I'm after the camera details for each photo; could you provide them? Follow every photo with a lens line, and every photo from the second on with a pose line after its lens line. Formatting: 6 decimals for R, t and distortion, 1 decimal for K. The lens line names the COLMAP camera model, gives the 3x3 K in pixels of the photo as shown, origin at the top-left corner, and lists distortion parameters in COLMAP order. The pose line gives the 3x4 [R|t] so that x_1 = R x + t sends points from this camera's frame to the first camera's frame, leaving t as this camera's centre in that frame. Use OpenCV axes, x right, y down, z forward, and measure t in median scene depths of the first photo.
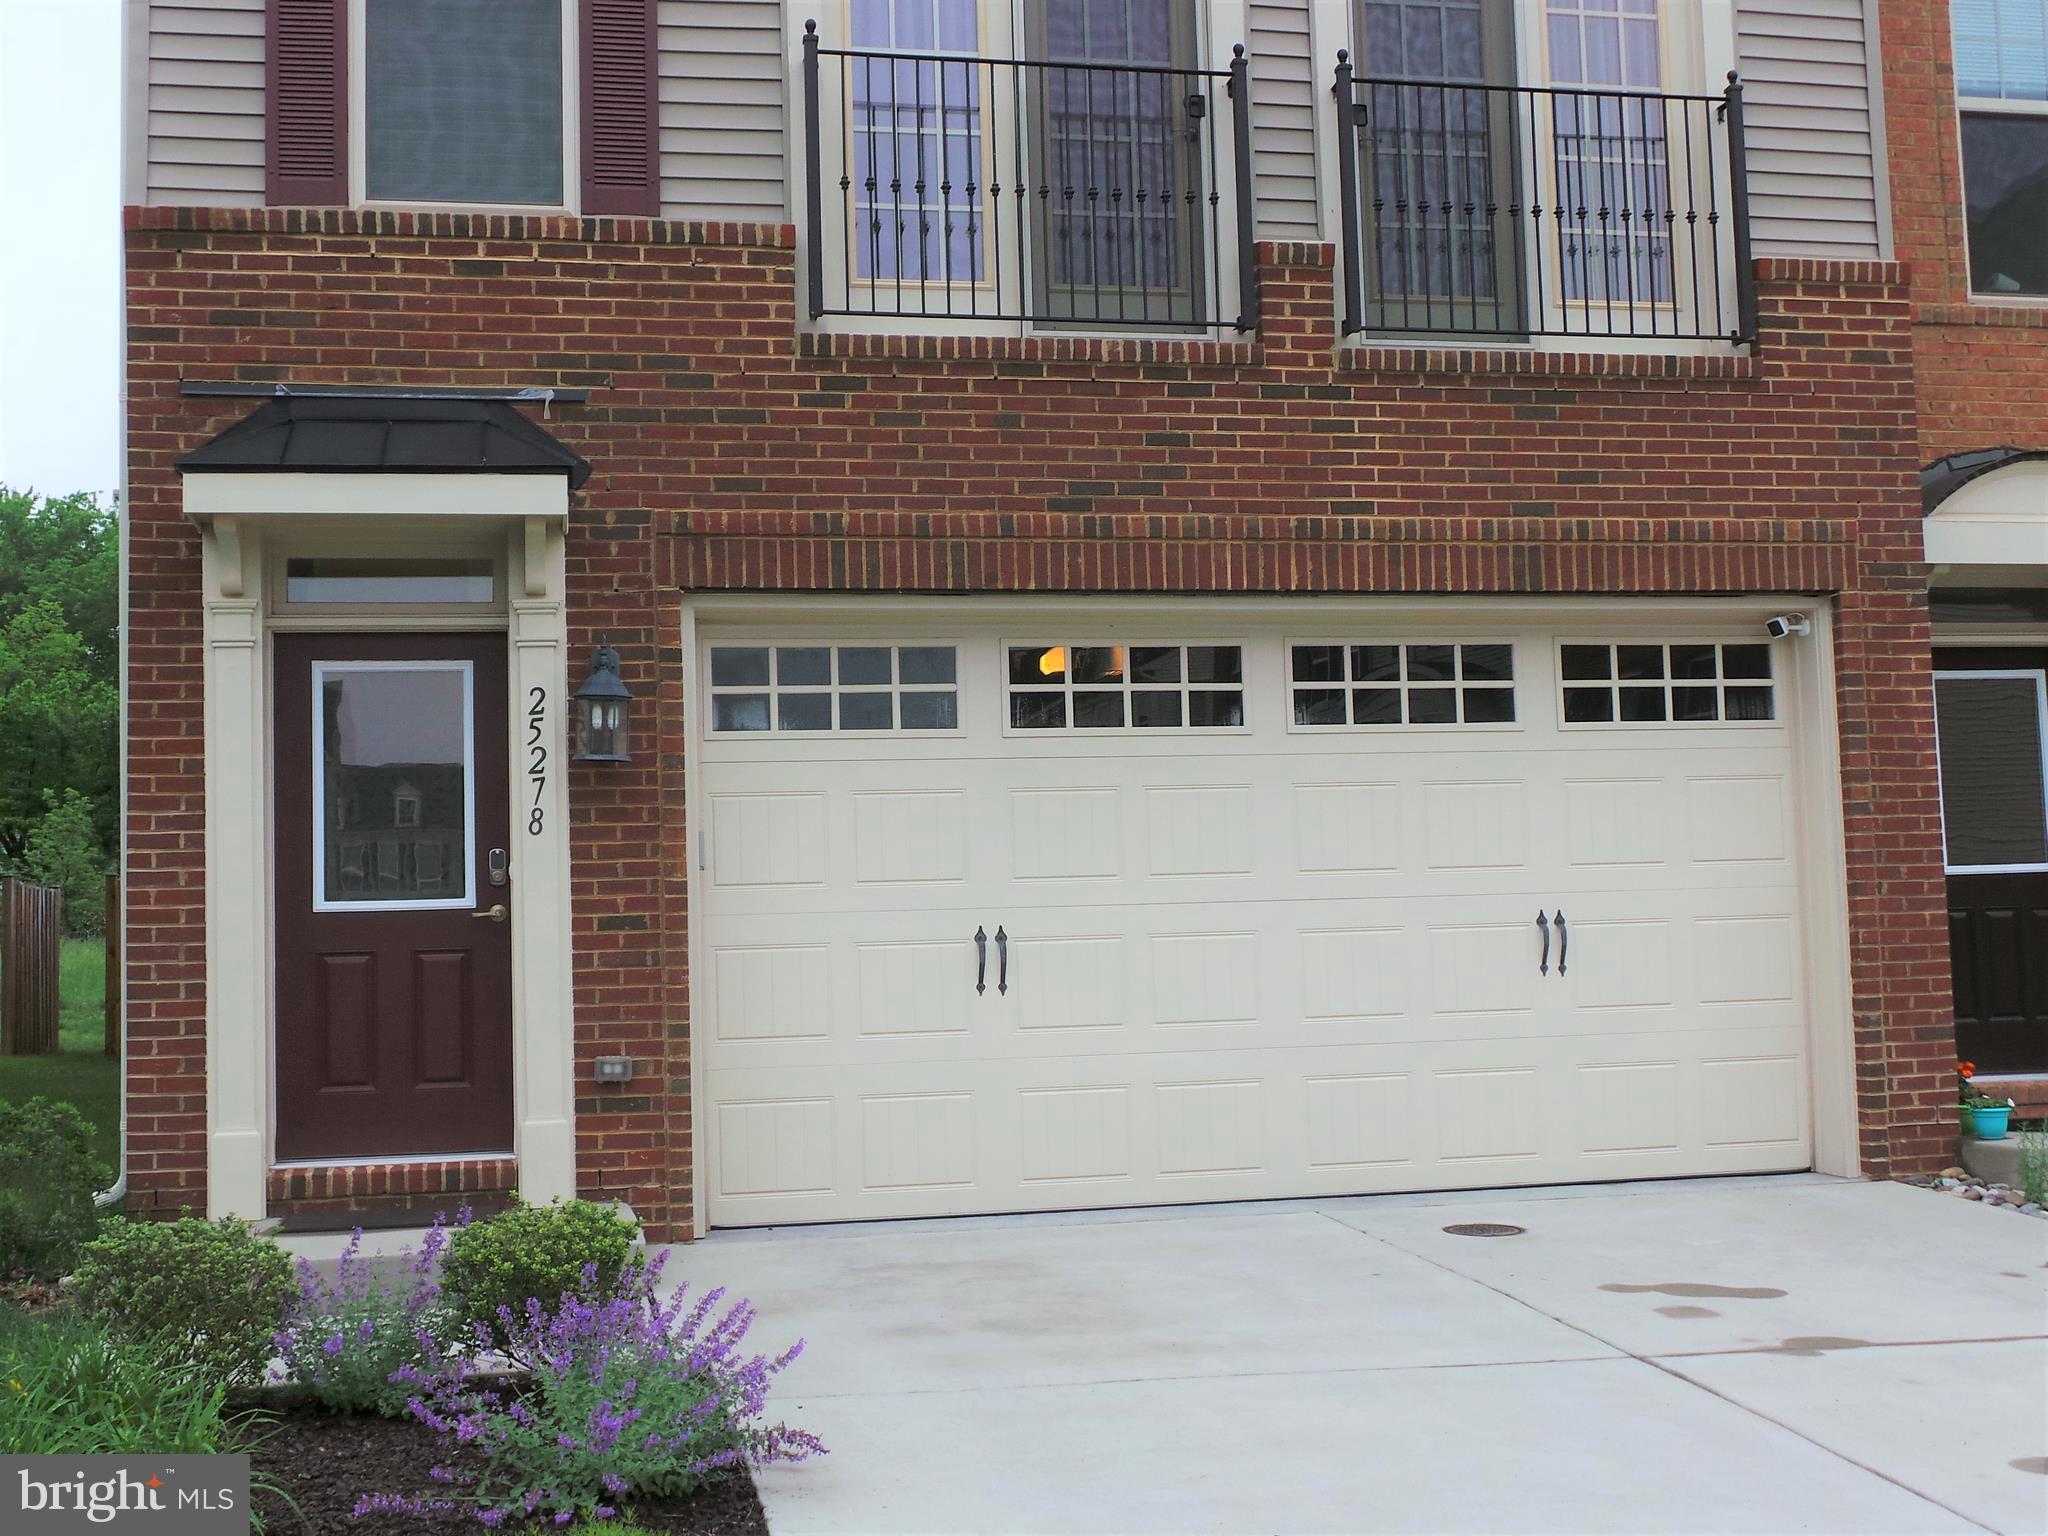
lens RADIAL K [[2485.9, 0, 1024.0], [0, 2485.9, 768.0], [0, 0, 1]] dist [-0.020818, 0.031504]
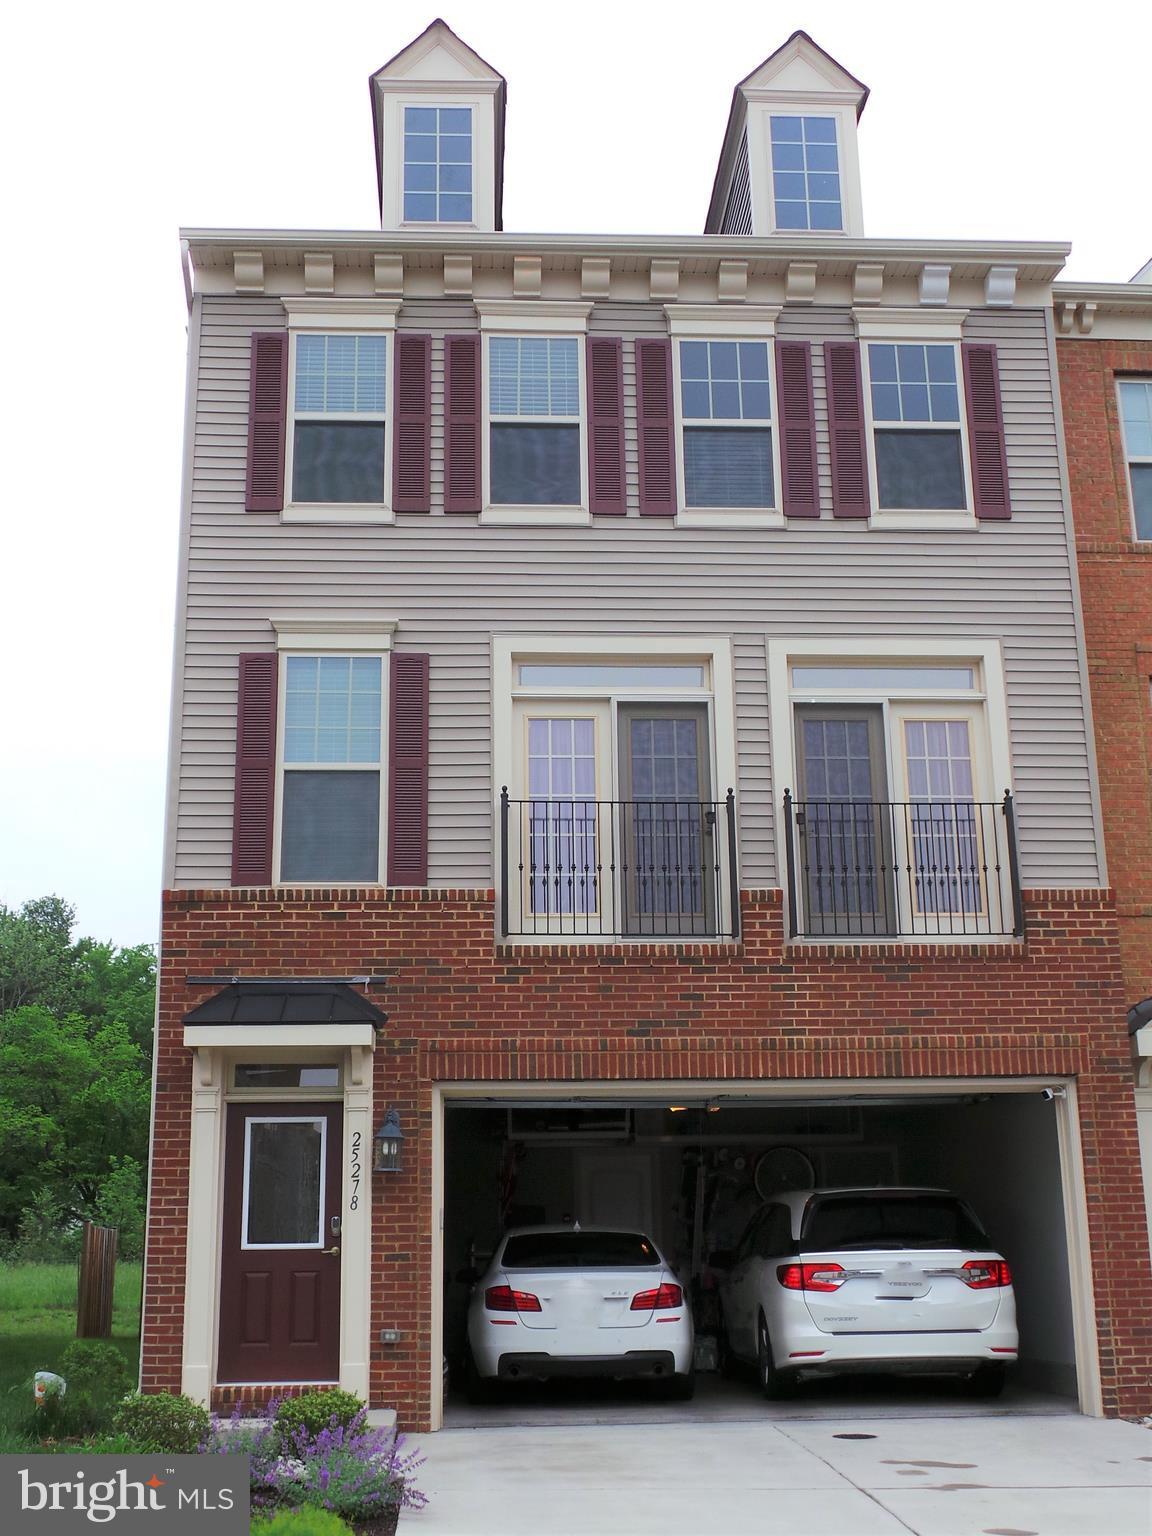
lens RADIAL K [[1864.4, 0, 576.0], [0, 1864.4, 768.0], [0, 0, 1]] dist [-0.020818, 0.031504]
pose [[0.990789, -0.022273, -0.133571, 0.166296], [-0.003801, 0.981419, -0.191841, -0.031440], [0.135362, 0.190582, 0.972294, -0.426123]]
